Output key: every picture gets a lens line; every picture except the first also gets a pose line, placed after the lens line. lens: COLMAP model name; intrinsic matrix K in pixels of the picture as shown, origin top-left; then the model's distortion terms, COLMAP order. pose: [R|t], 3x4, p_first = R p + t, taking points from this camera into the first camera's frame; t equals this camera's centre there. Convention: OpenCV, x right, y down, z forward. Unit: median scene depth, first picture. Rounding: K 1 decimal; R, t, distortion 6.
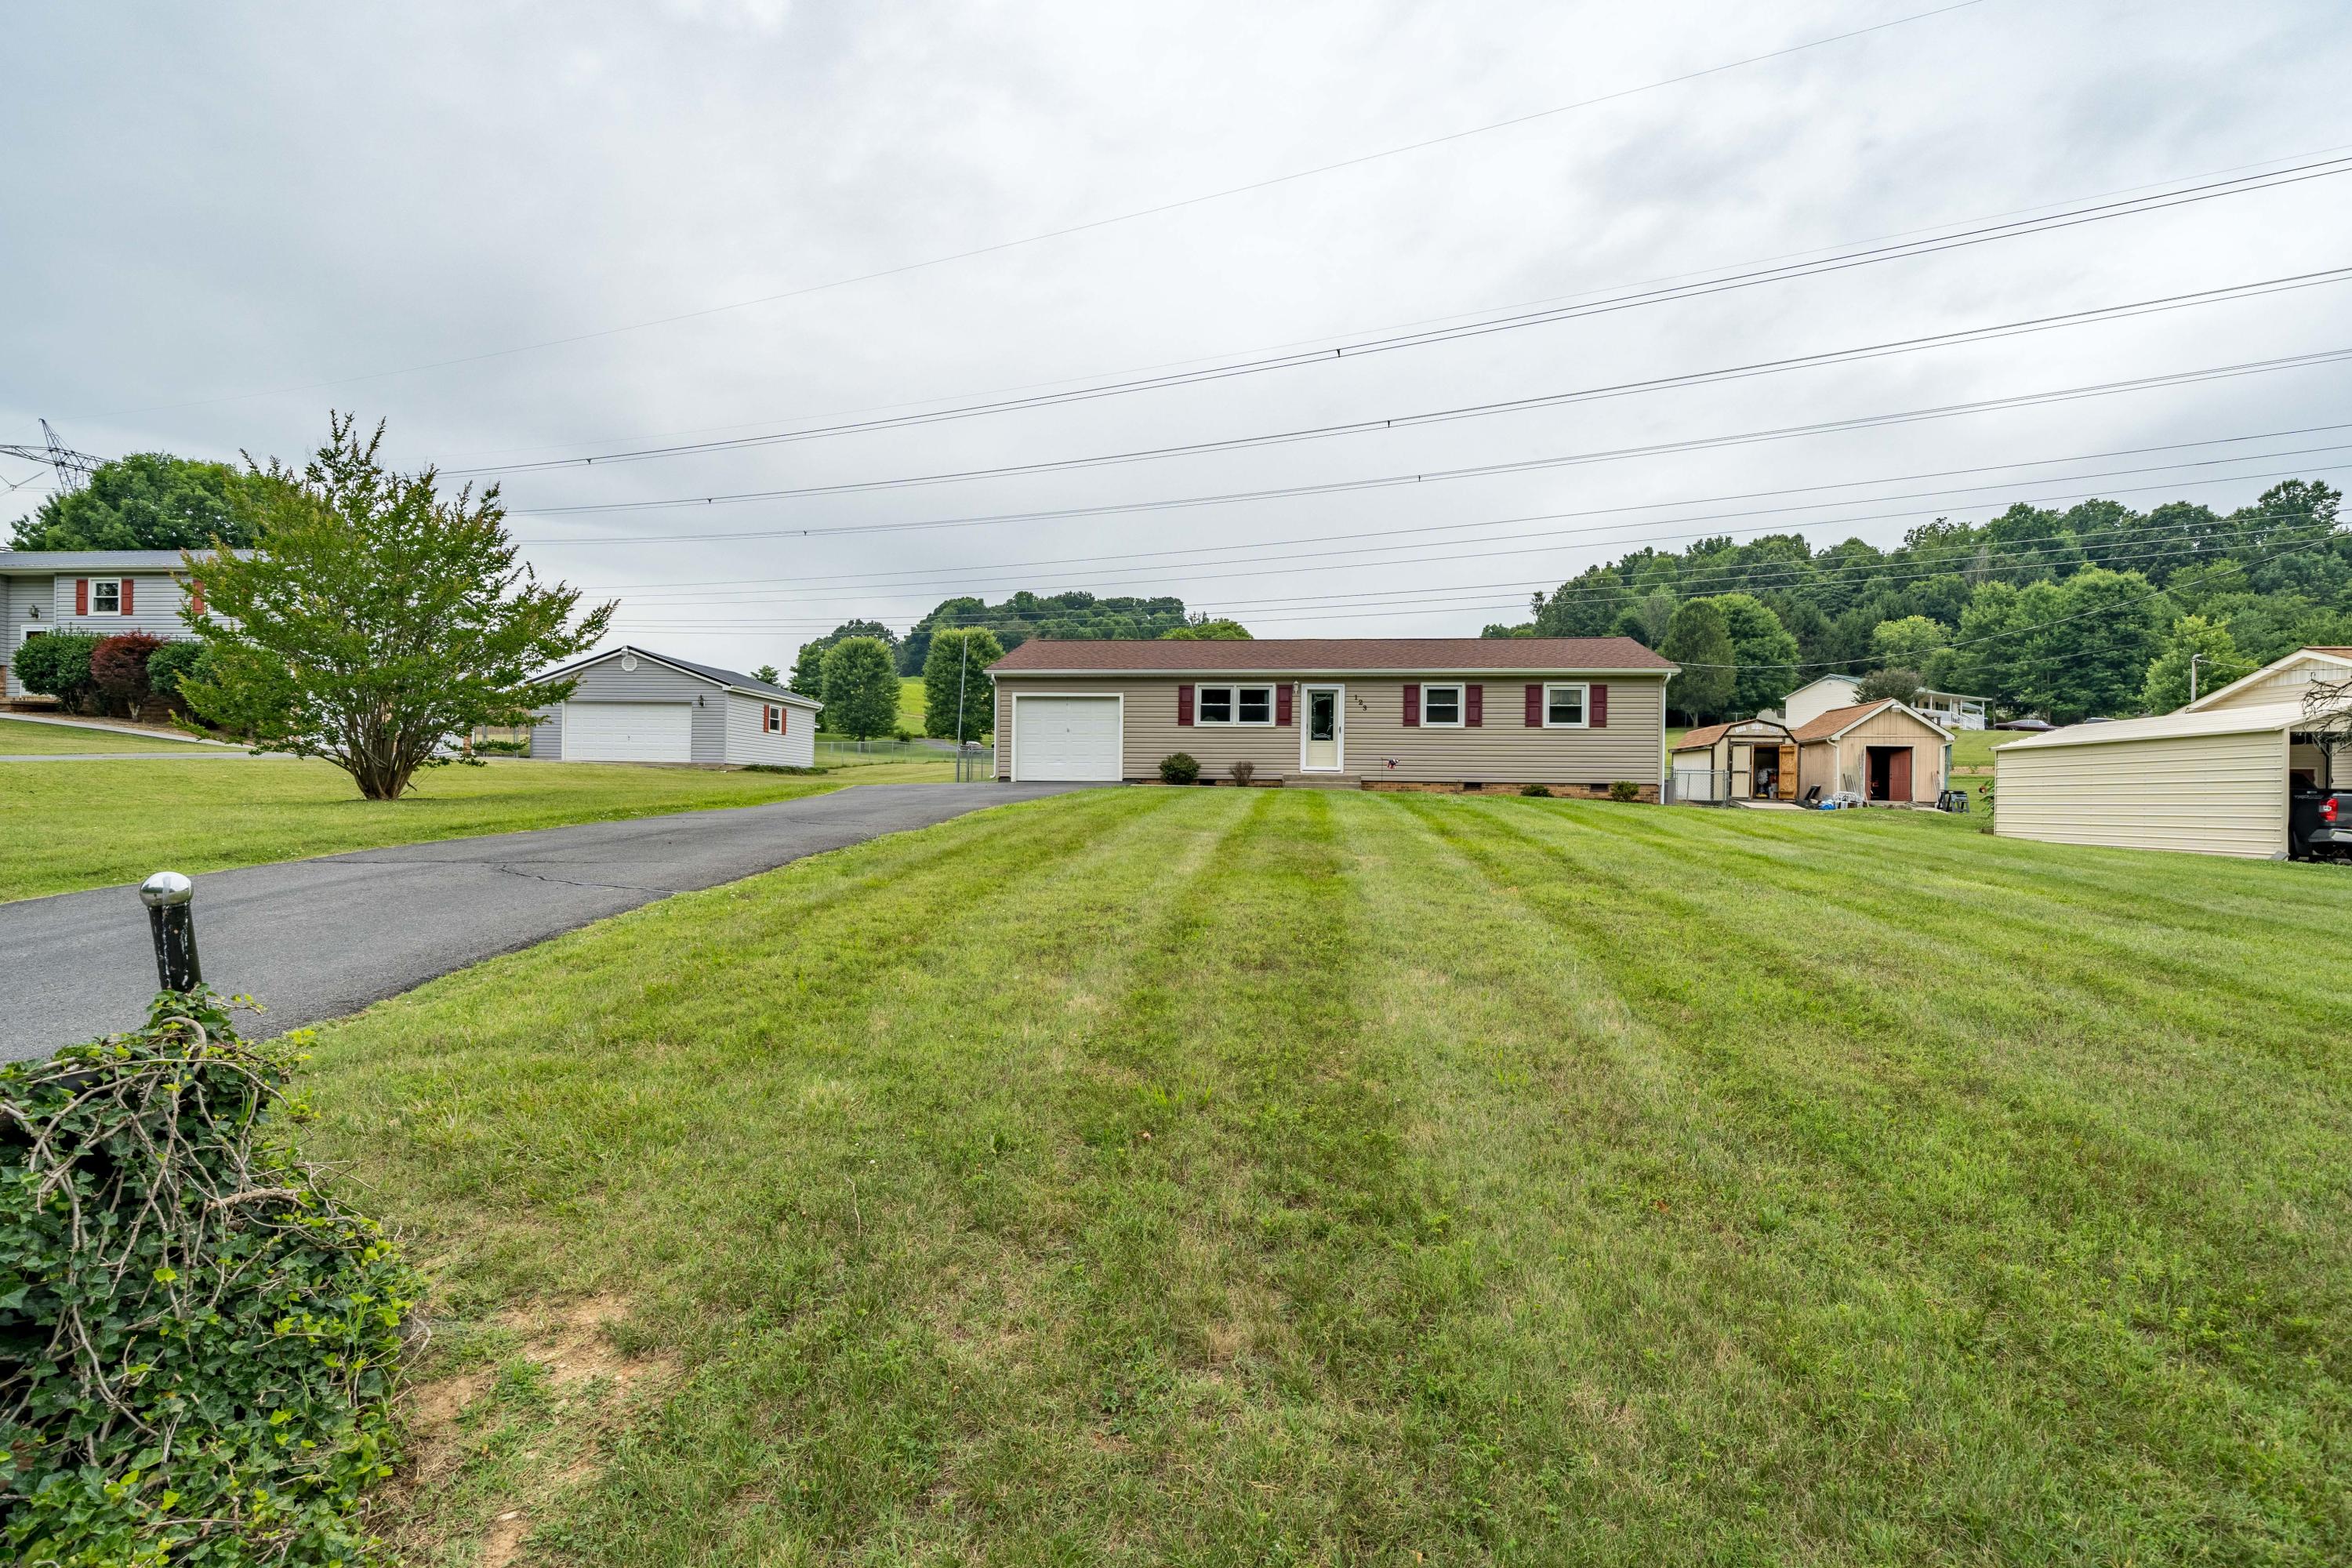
lens RADIAL K [[1086.7, 0, 1176.0], [0, 1086.7, 784.0], [0, 0, 1]] dist [0.000667, 0.000121]
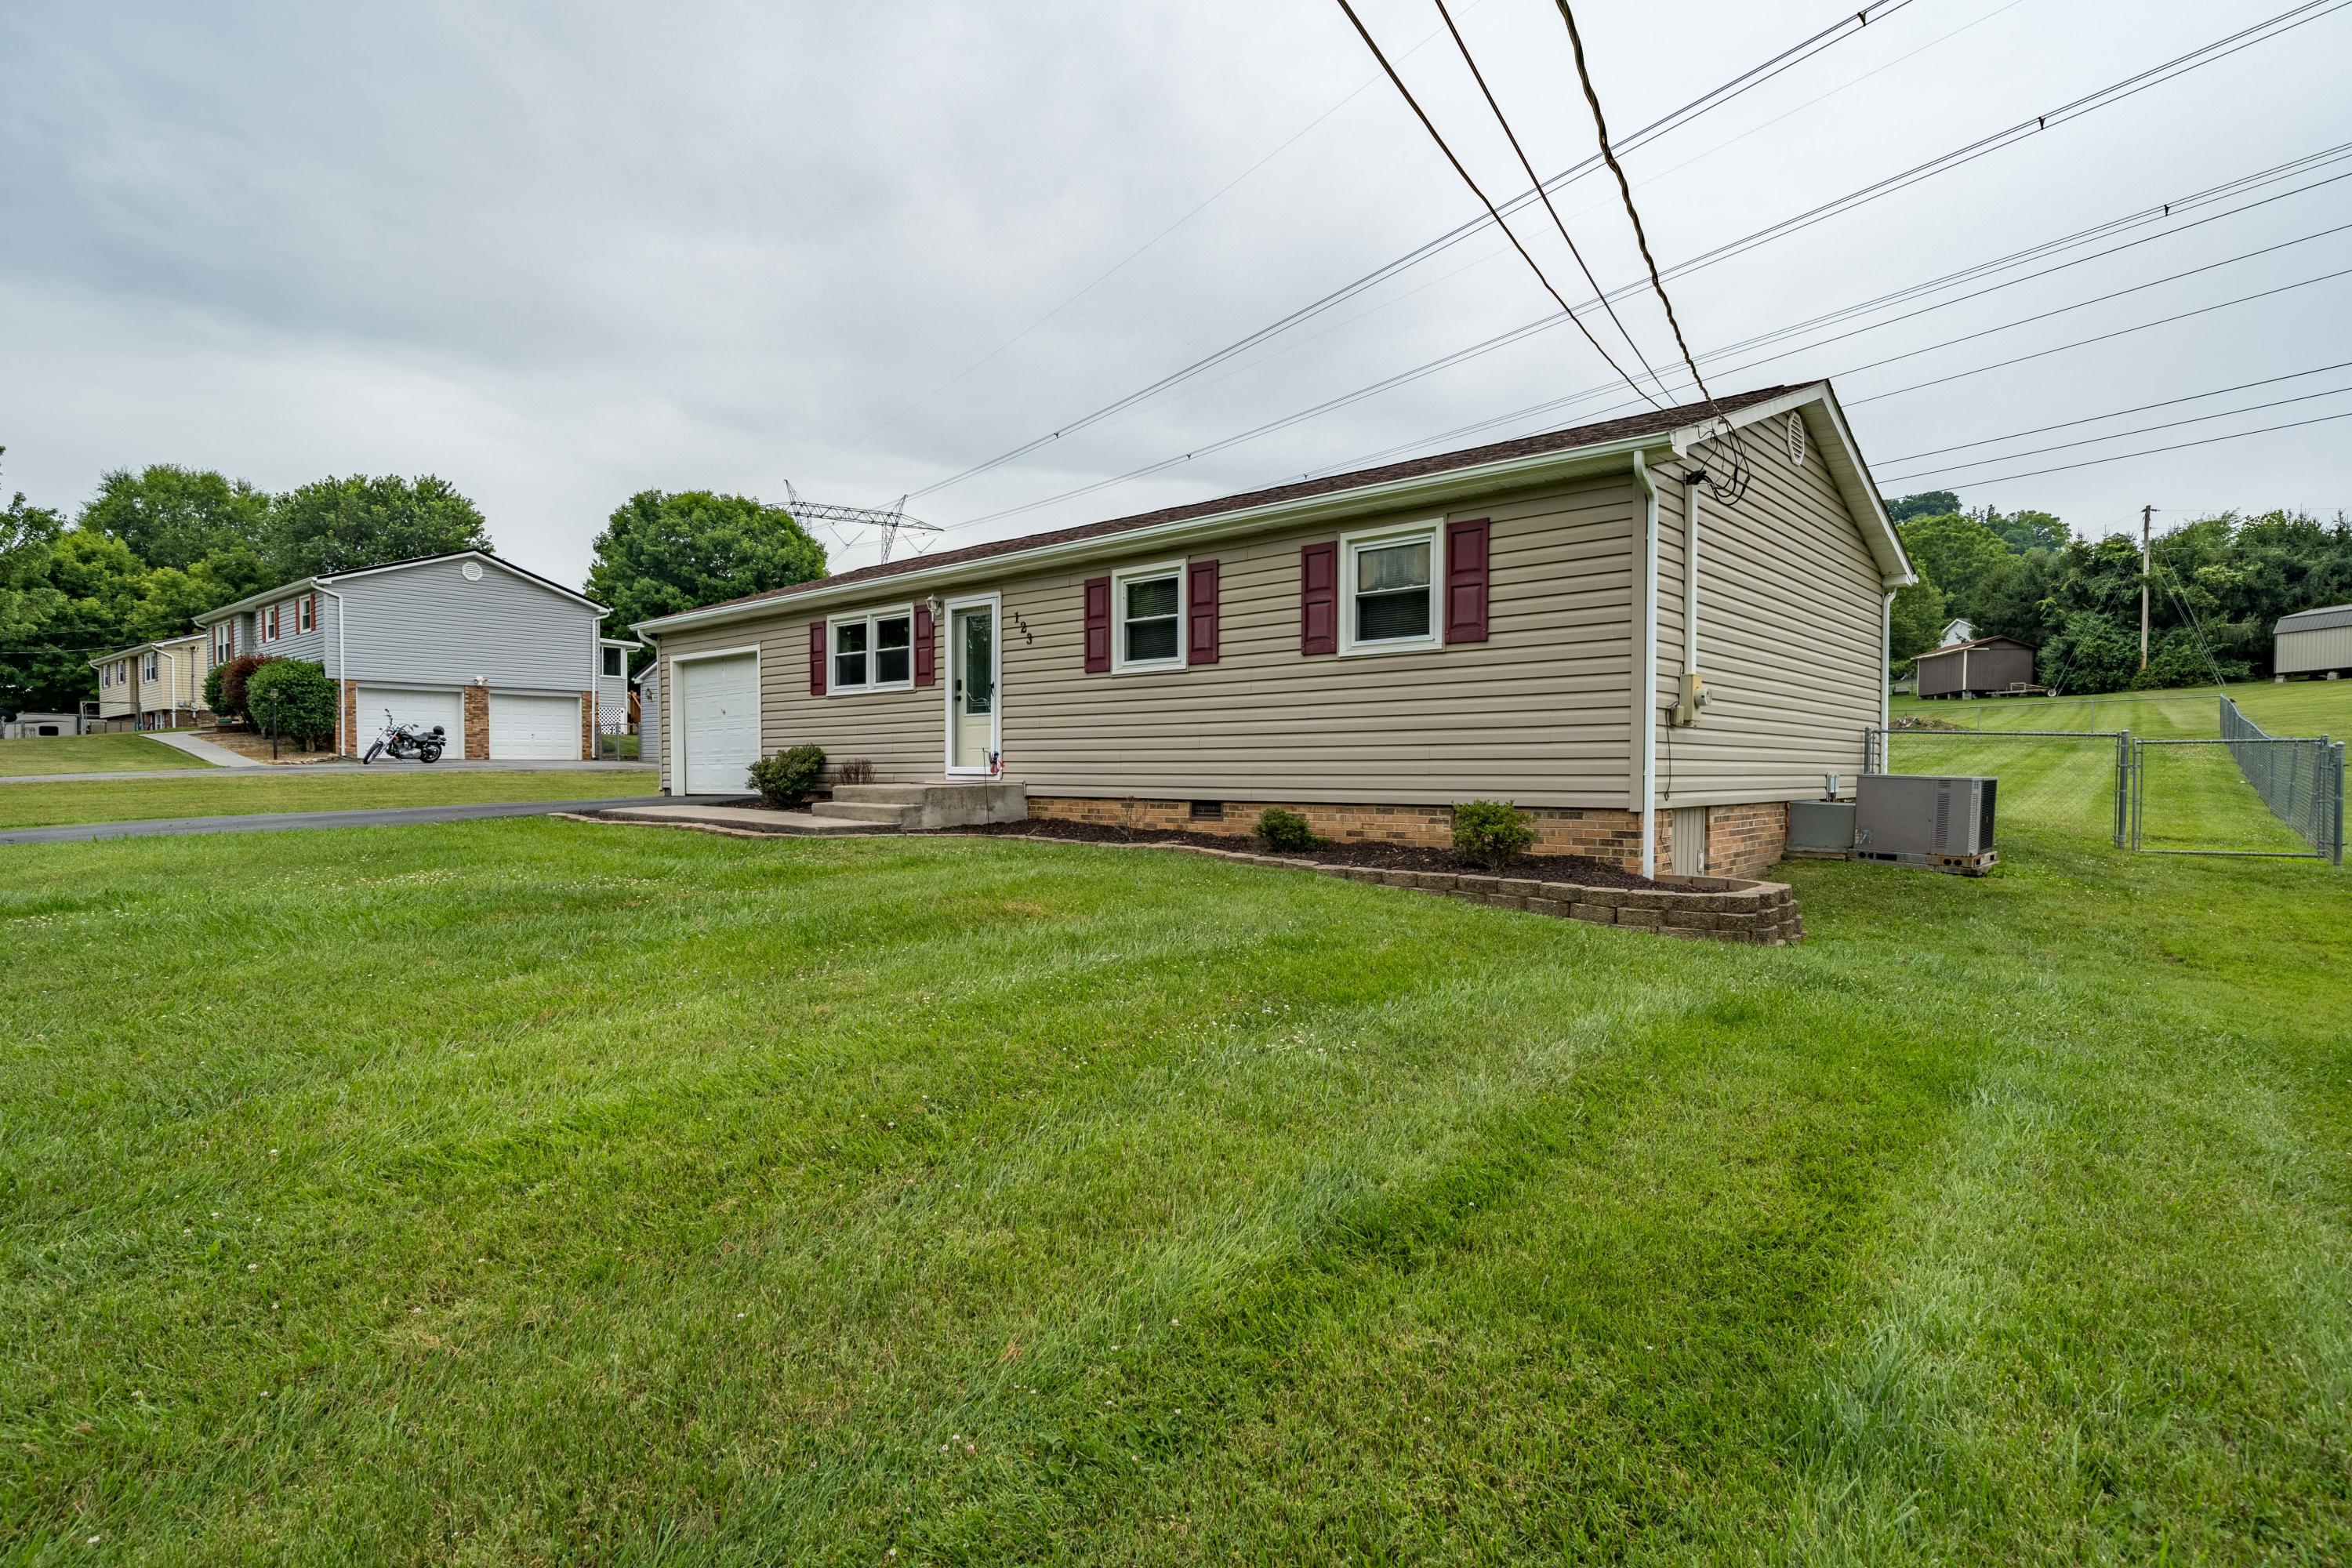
lens RADIAL K [[1195.2, 0, 1176.0], [0, 1195.2, 784.0], [0, 0, 1]] dist [0.001589, 0.000309]
pose [[0.826078, -0.007940, -0.563500, 0.499639], [0.021921, 0.999597, 0.018051, -0.015848], [0.563129, -0.027265, 0.825919, 0.600567]]
